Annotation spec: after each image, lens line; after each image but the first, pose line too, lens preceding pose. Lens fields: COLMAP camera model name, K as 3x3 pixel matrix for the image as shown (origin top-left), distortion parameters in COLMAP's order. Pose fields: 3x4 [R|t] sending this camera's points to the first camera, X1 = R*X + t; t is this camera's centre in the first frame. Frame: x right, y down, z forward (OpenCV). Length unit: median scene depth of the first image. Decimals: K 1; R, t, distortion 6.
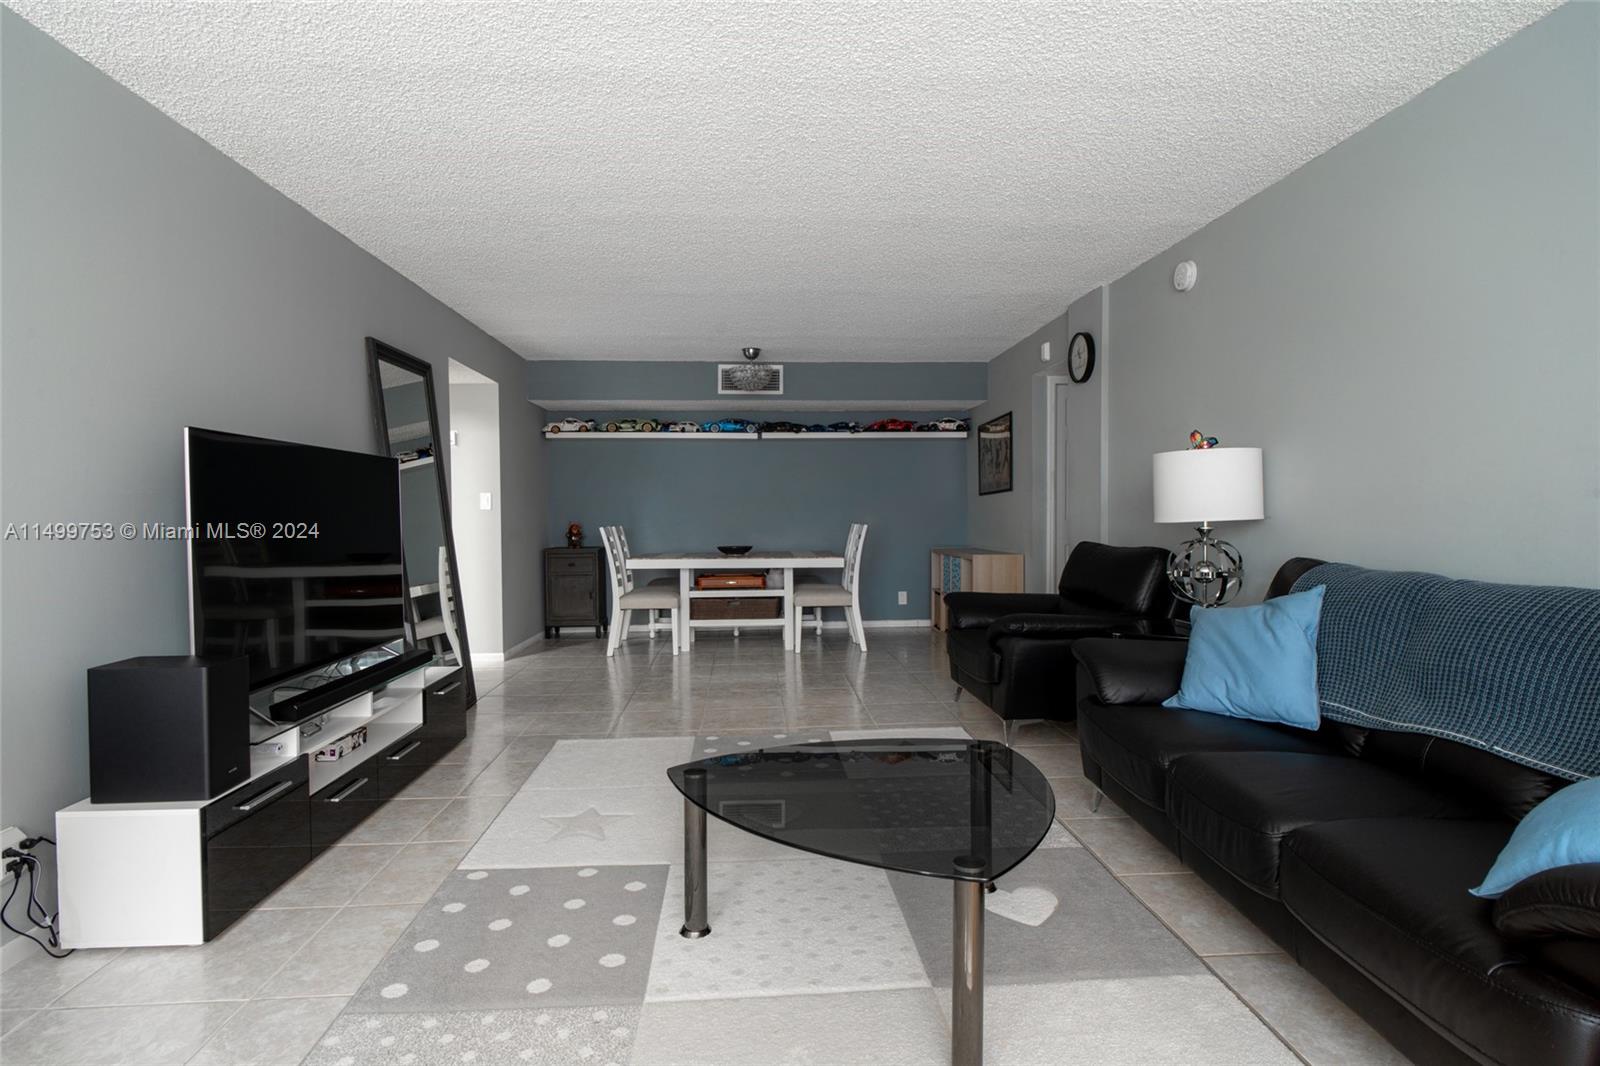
lens RADIAL K [[901.5, 0, 799.8], [0, 901.5, 528.5], [0, 0, 1]] dist [-0.000410, -0.000440]
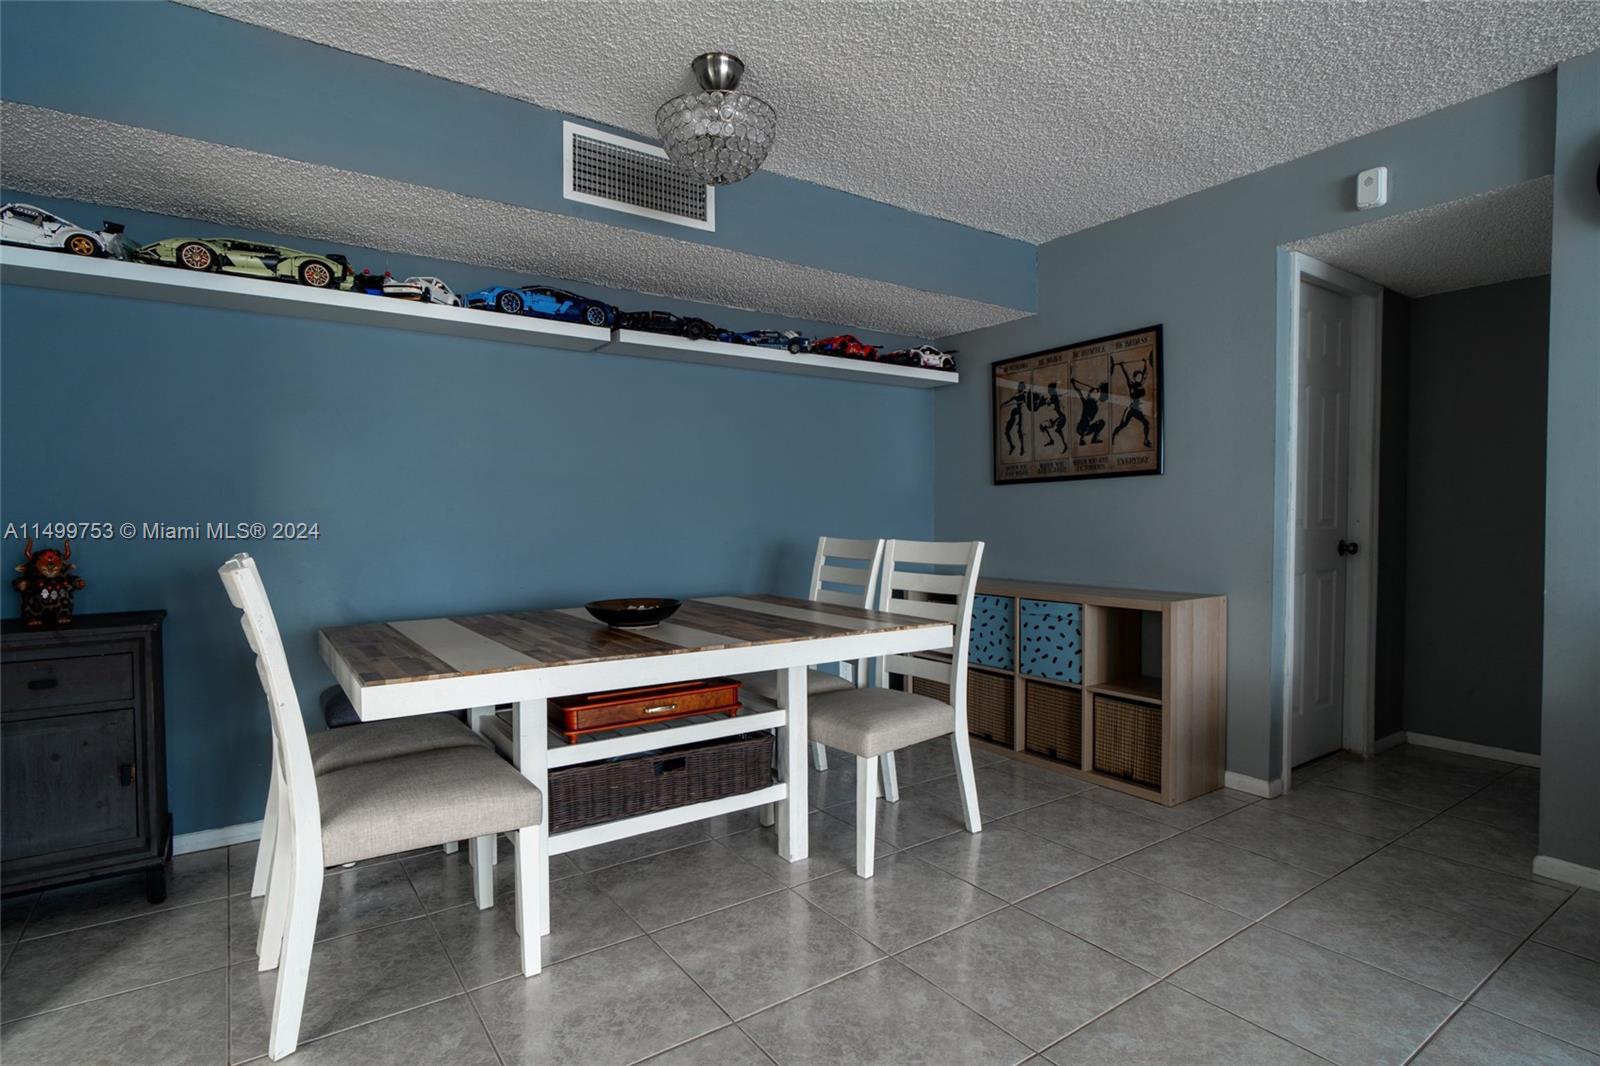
lens RADIAL K [[827.3, 0, 800.6], [0, 827.3, 537.3], [0, 0, 1]] dist [-0.006278, -0.000224]
pose [[0.840784, -0.013871, 0.541193, -0.186630], [0.008404, 0.999886, 0.012571, -0.010756], [-0.541305, -0.006022, 0.840805, 0.623145]]
